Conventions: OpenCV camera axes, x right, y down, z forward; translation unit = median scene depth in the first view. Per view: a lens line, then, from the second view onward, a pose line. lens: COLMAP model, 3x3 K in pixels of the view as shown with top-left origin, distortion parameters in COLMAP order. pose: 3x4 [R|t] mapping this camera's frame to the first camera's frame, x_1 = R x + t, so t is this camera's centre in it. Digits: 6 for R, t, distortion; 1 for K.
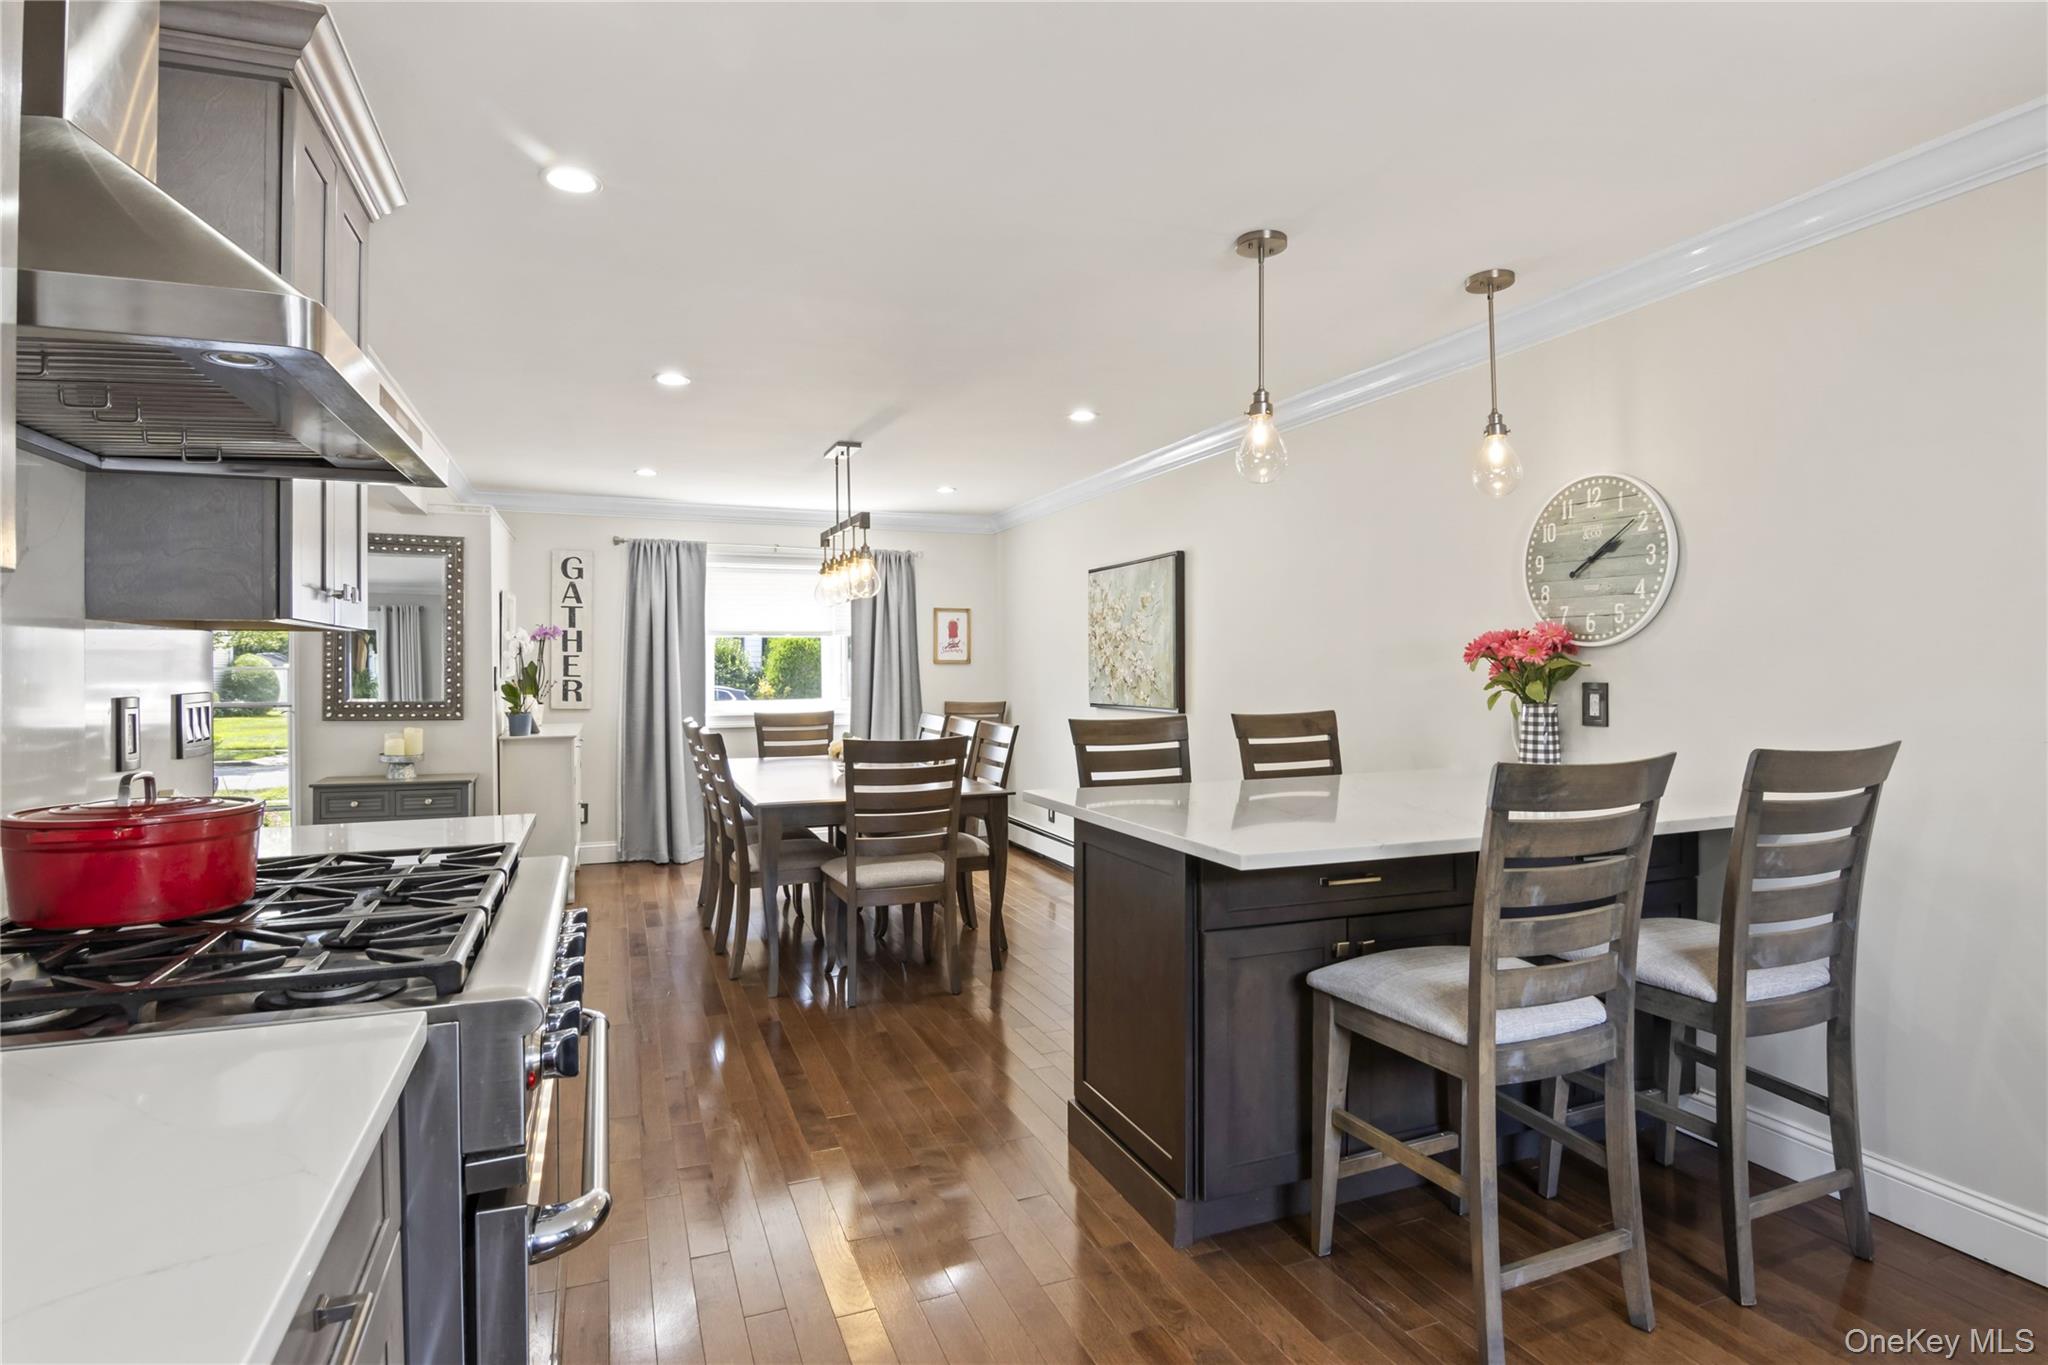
lens RADIAL K [[1054.8, 0, 1039.4], [0, 1054.8, 673.0], [0, 0, 1]] dist [-0.006203, -0.010881]
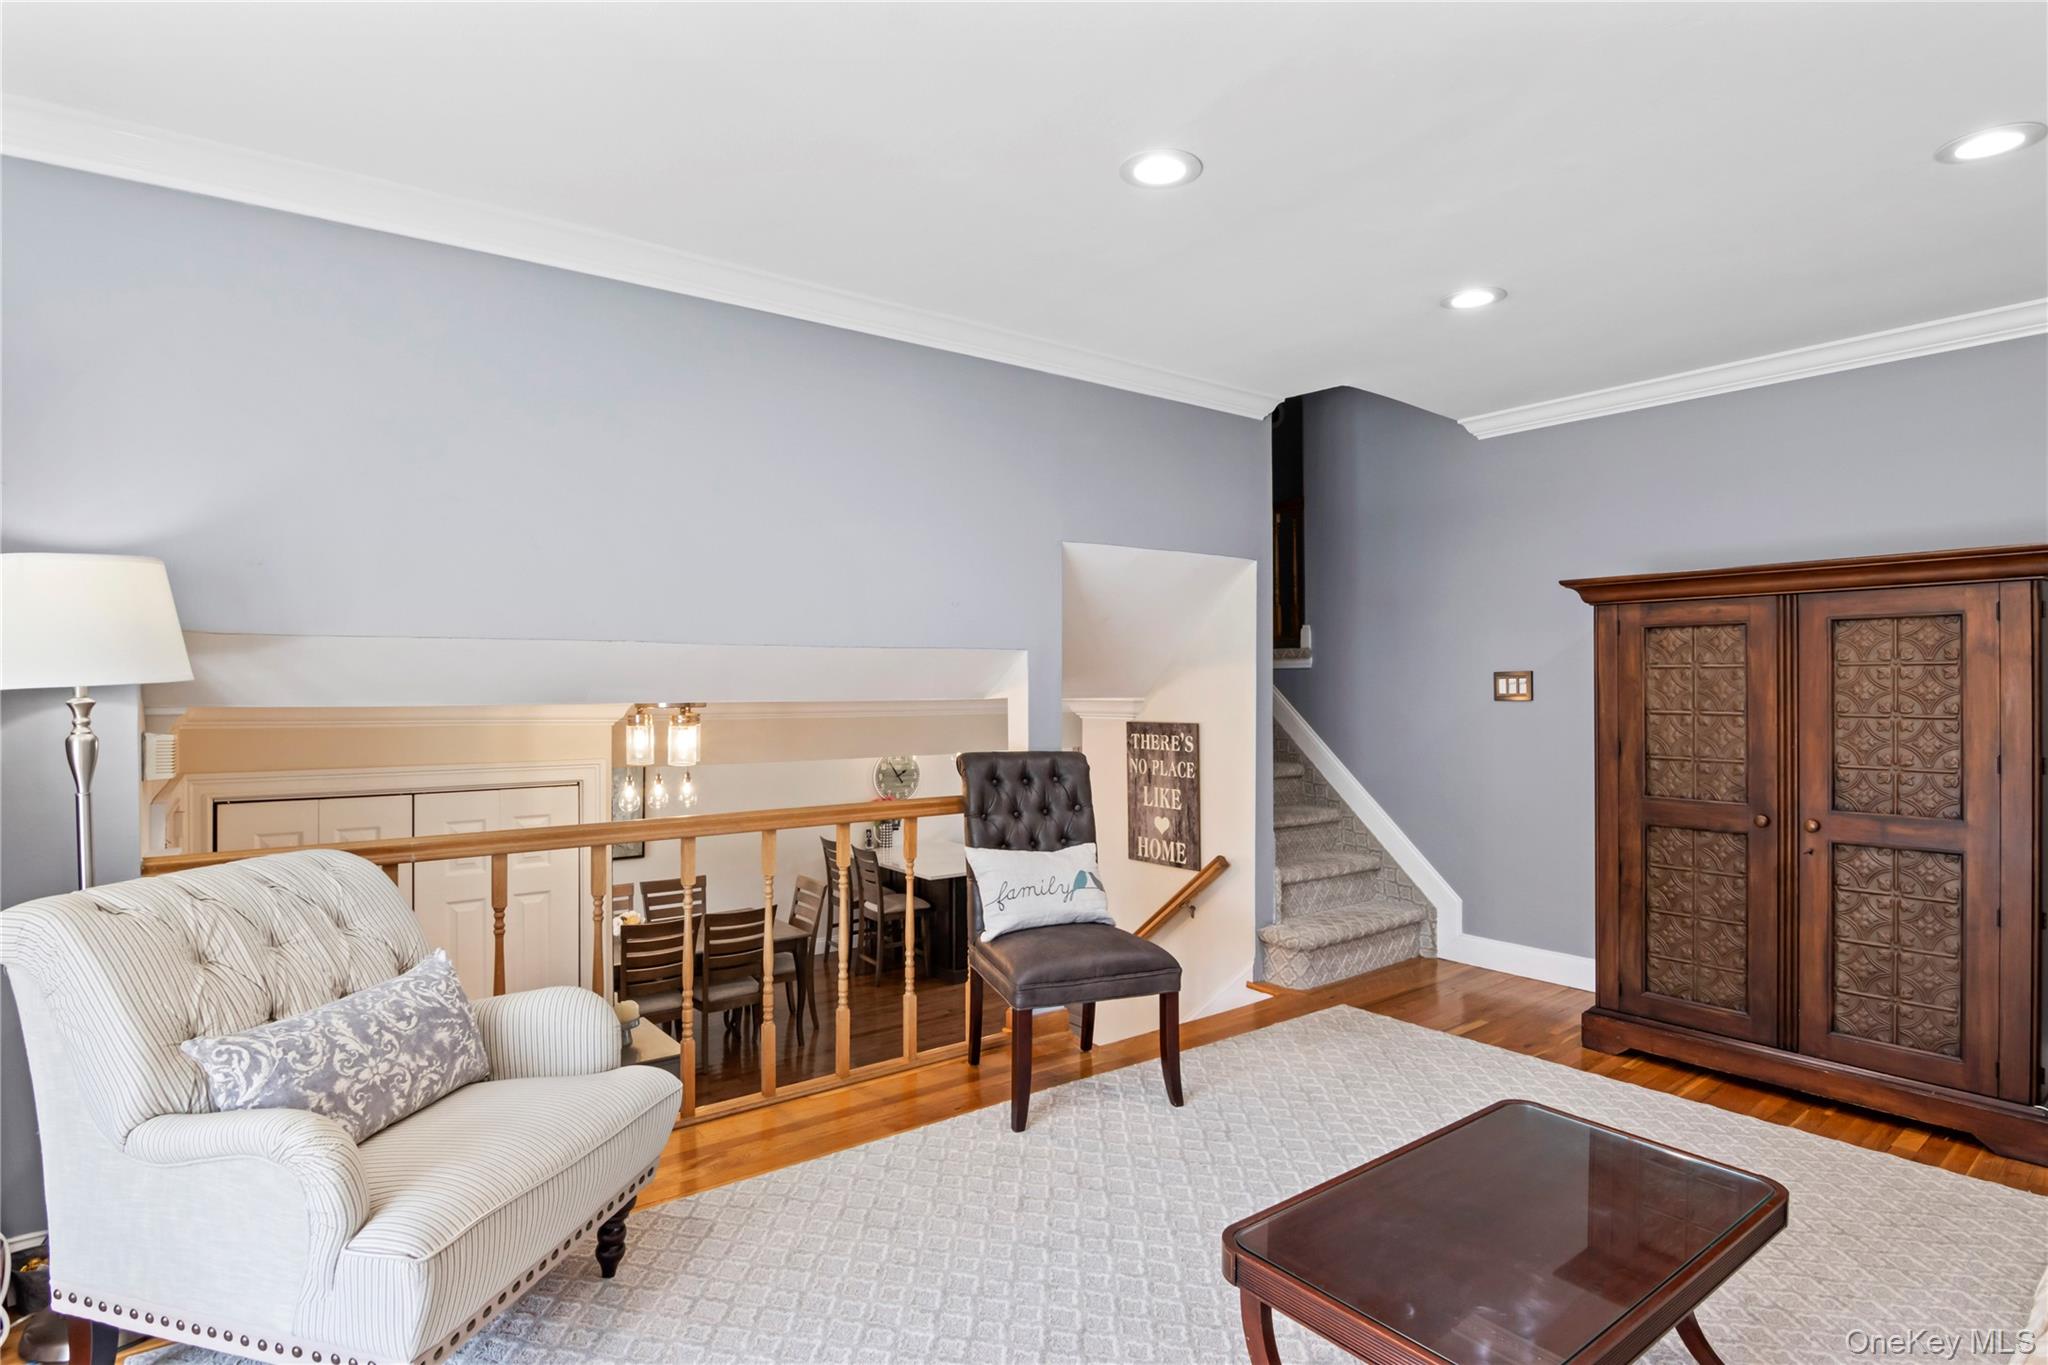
lens RADIAL K [[1048.8, 0, 1018.1], [0, 1048.8, 694.1], [0, 0, 1]] dist [-0.010728, -0.005581]
pose [[-0.266262, 0.000382, 0.963901, -1.764725], [0.005796, 0.999982, 0.001204, -0.237046], [-0.963883, 0.005907, -0.266260, 0.985664]]
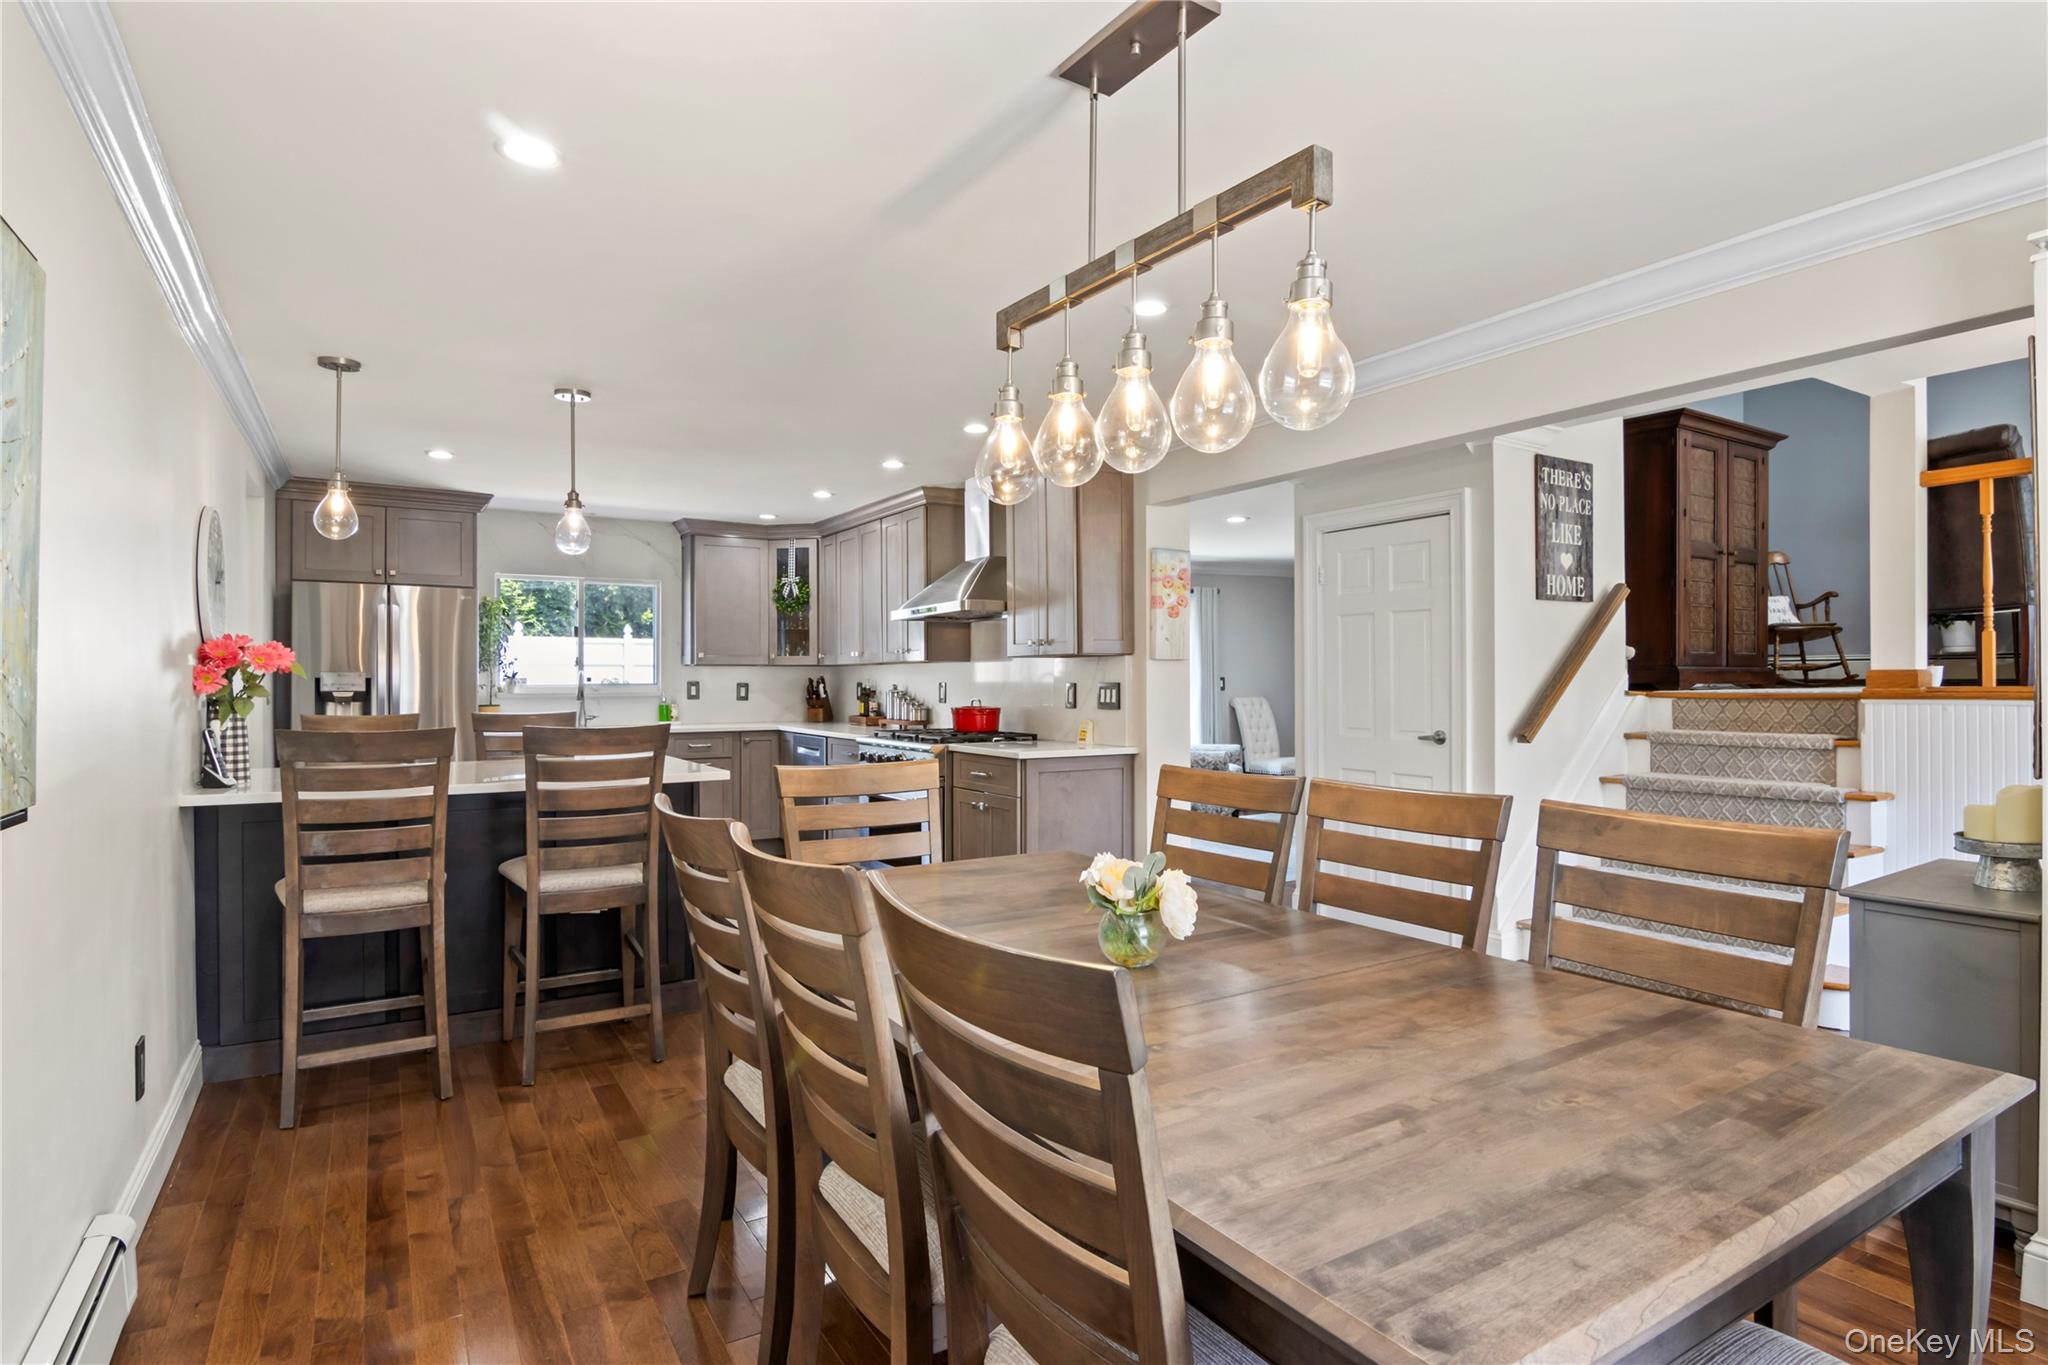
lens RADIAL K [[1048.8, 0, 1026.1], [0, 1048.8, 672.8], [0, 0, 1]] dist [-0.010728, -0.005581]
pose [[-0.984867, 0.009281, -0.173065, -0.105020], [0.009672, 0.999952, -0.001416, 0.000222], [0.173043, -0.003069, -0.984909, 1.499301]]
